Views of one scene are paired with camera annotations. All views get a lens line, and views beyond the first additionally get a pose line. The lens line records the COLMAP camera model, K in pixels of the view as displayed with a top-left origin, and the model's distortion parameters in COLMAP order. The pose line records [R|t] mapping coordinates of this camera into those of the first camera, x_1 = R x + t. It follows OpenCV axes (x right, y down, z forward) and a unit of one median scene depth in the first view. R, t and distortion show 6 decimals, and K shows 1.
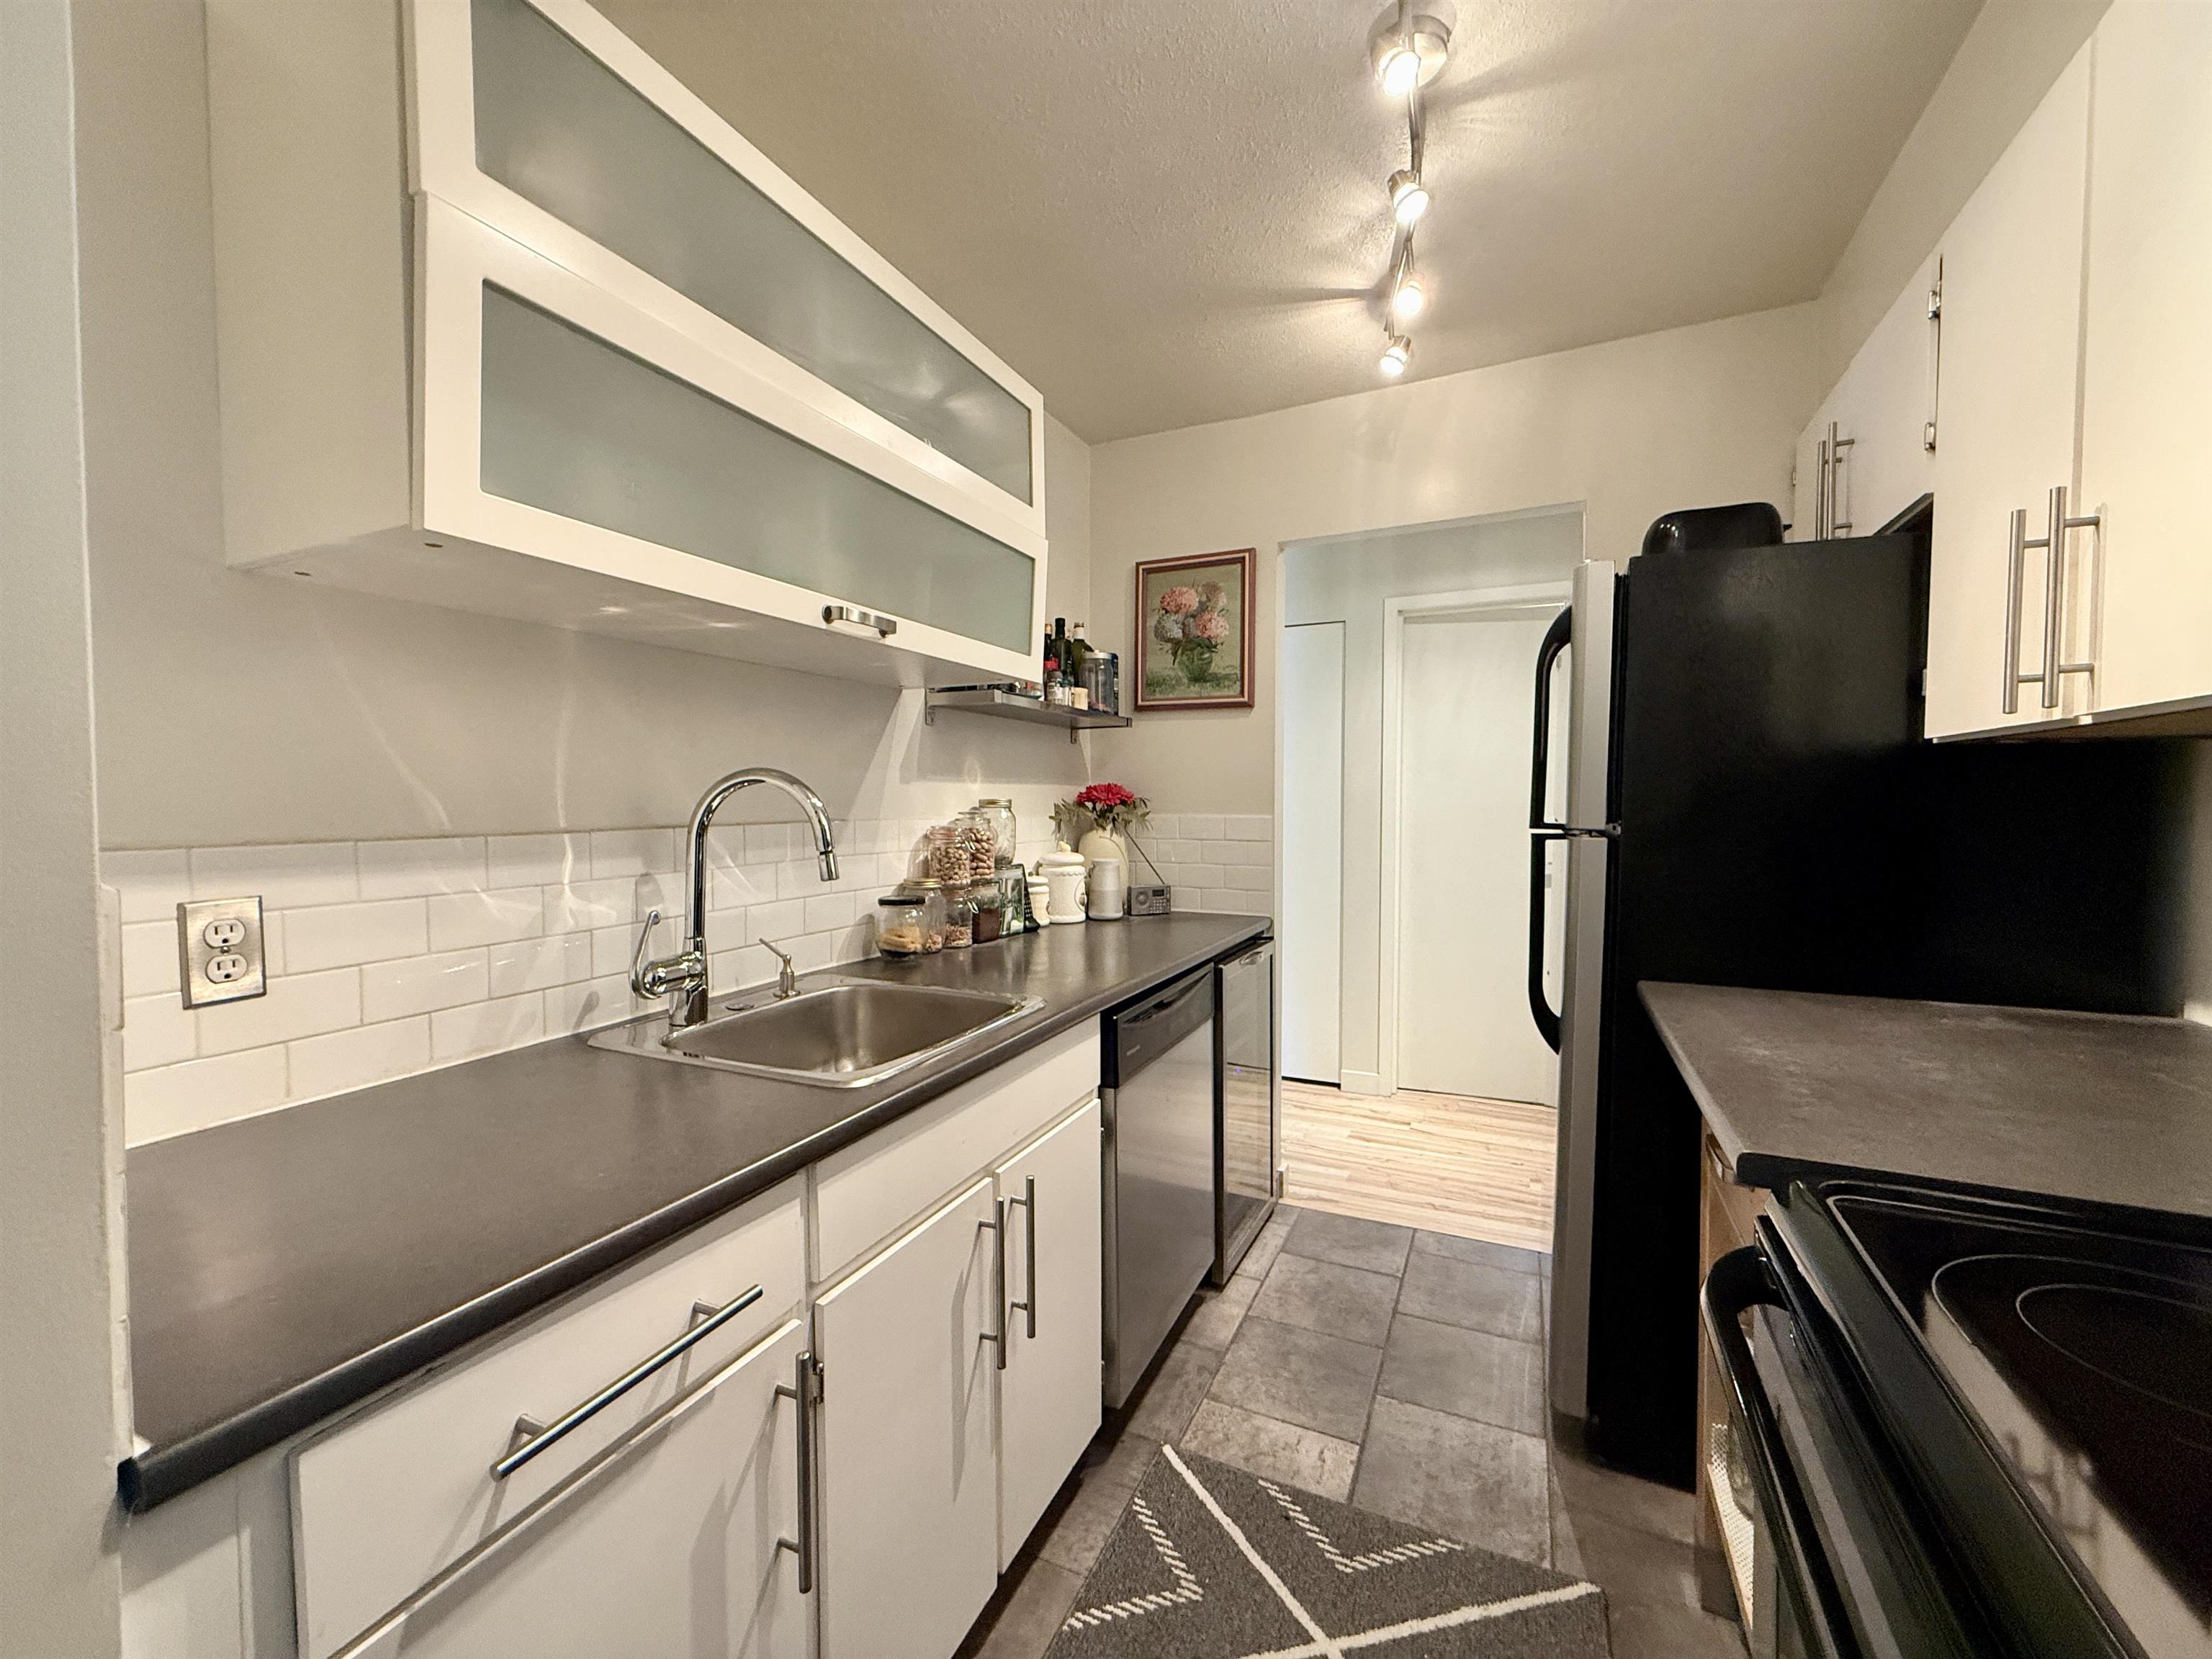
lens RADIAL K [[880.0, 0, 1101.3], [0, 880.0, 822.0], [0, 0, 1]] dist [0.000610, 0.000089]
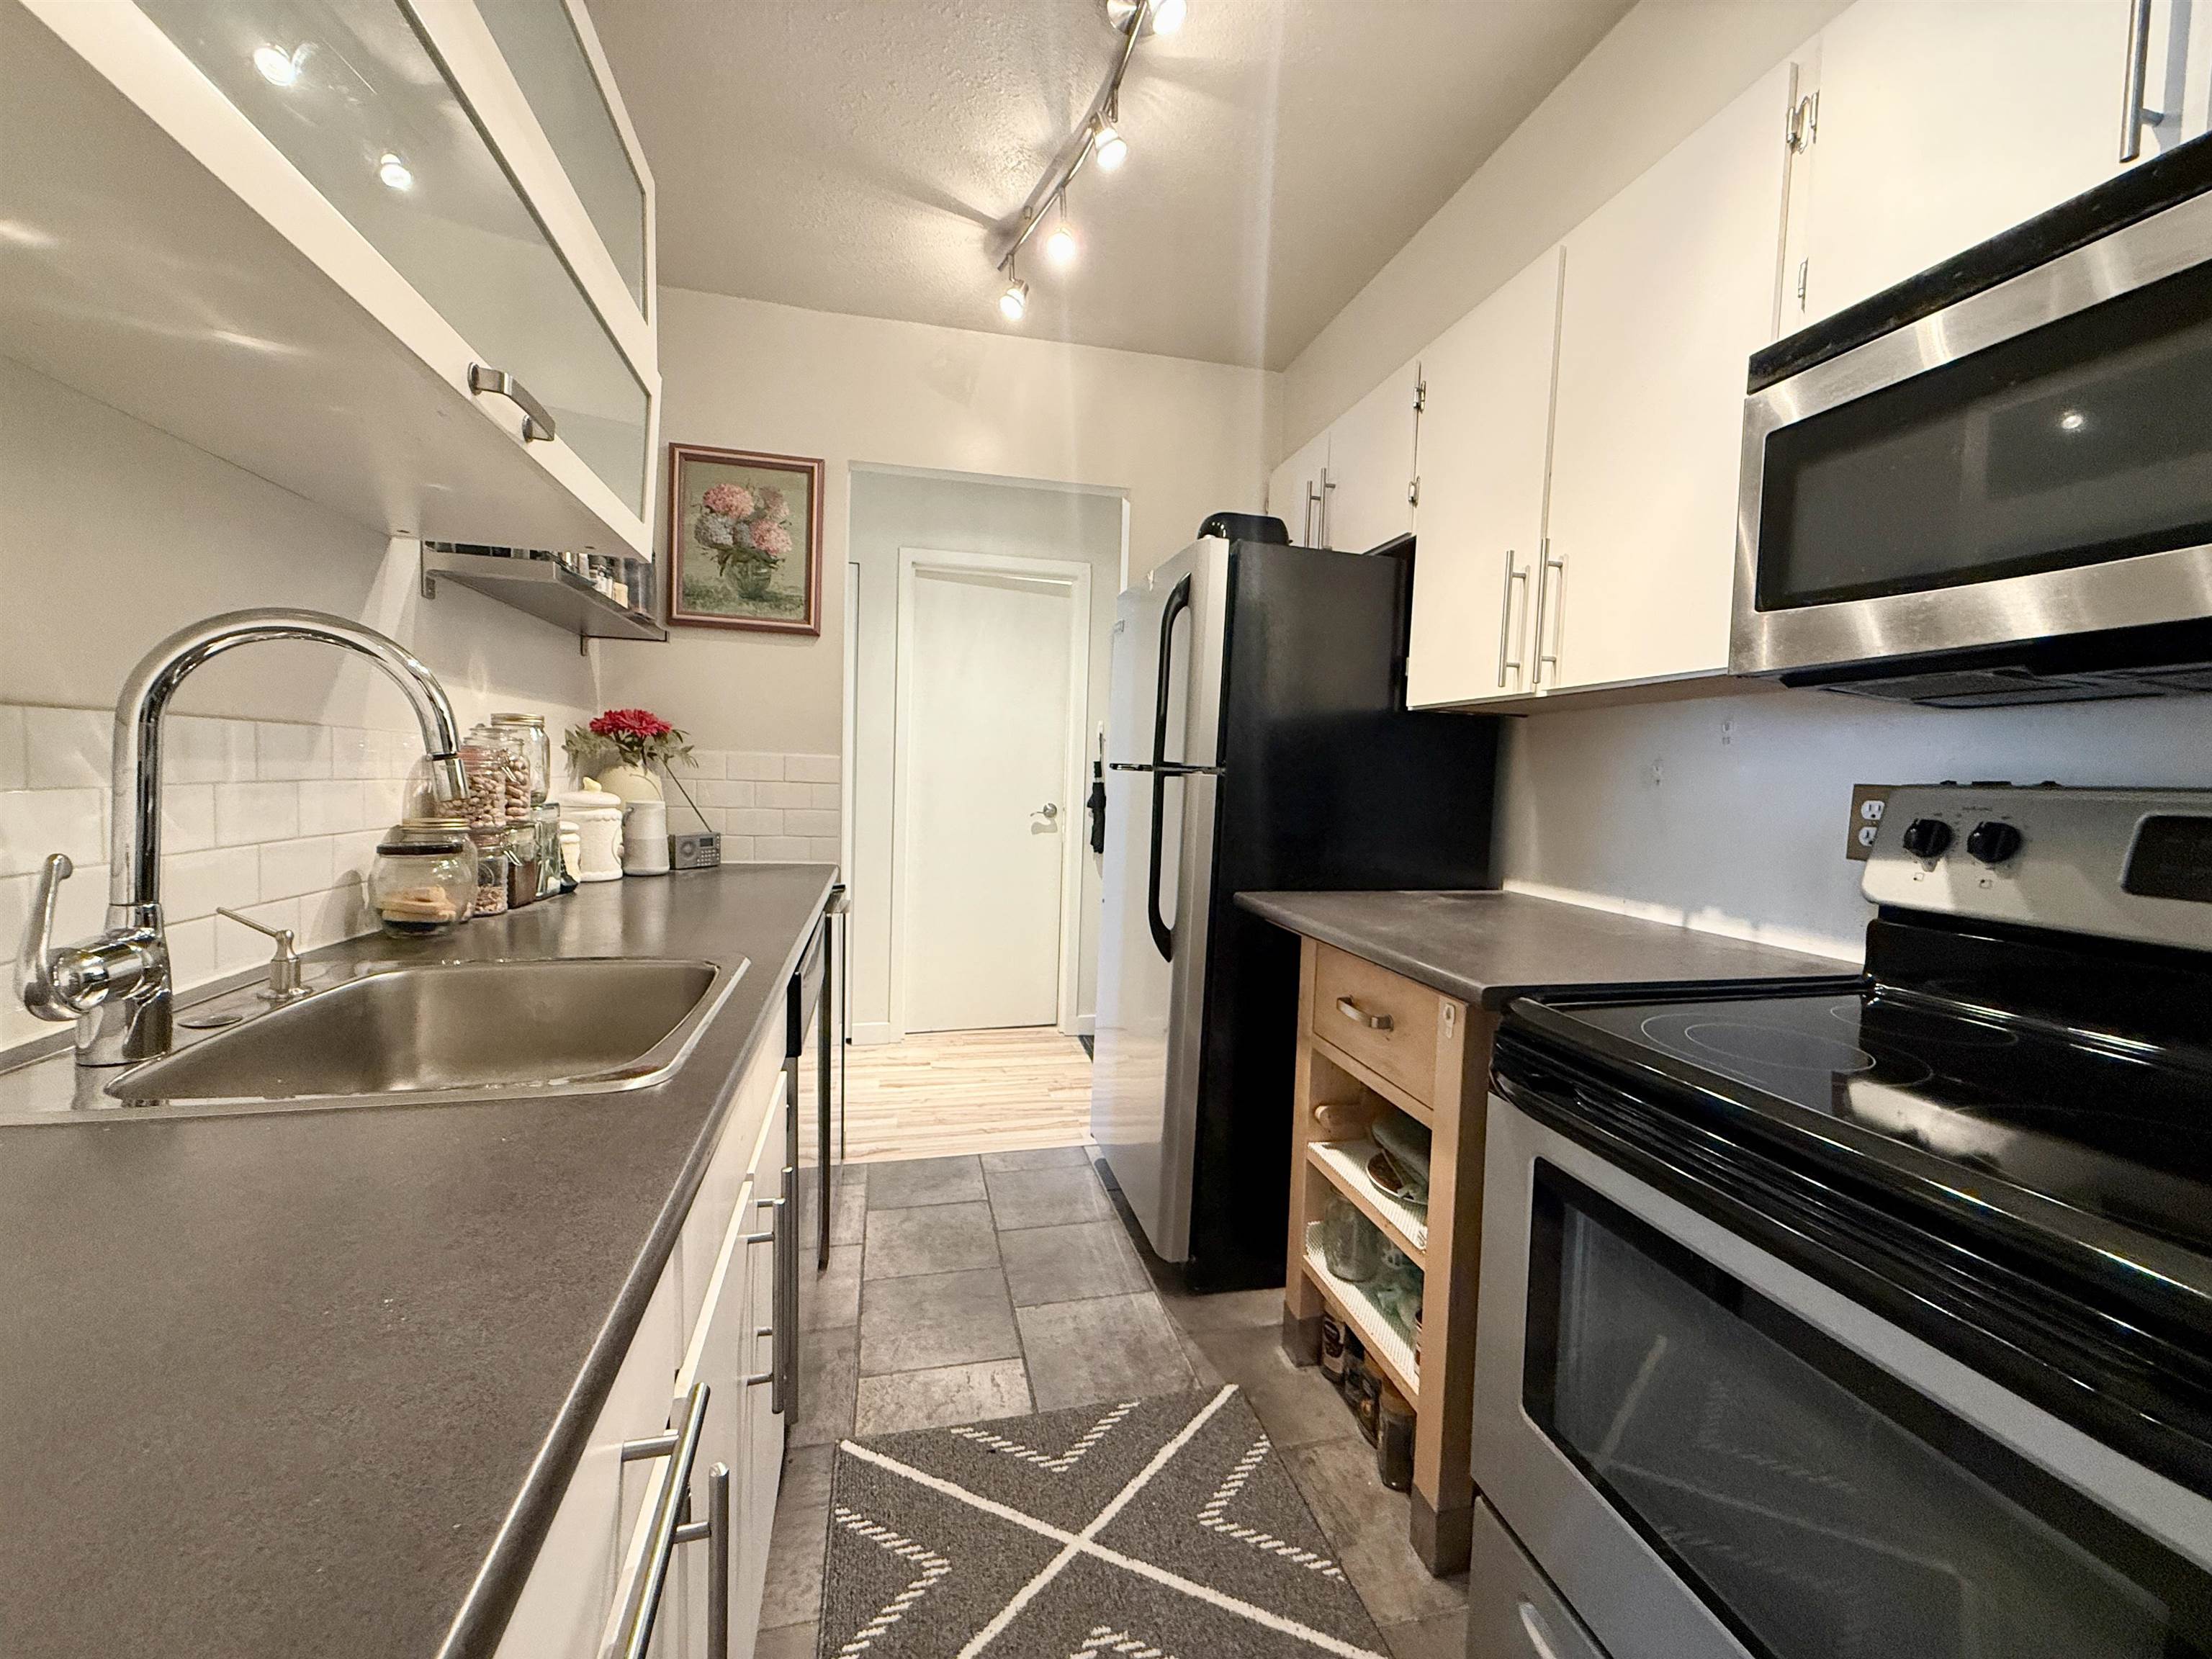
lens RADIAL K [[878.6, 0, 1101.8], [0, 878.6, 821.8], [0, 0, 1]] dist [0.001017, 0.000306]
pose [[0.779239, -0.007710, 0.626680, -0.238117], [-0.016845, 0.999305, 0.033240, 0.036775], [-0.626501, -0.036458, 0.778568, 0.138014]]
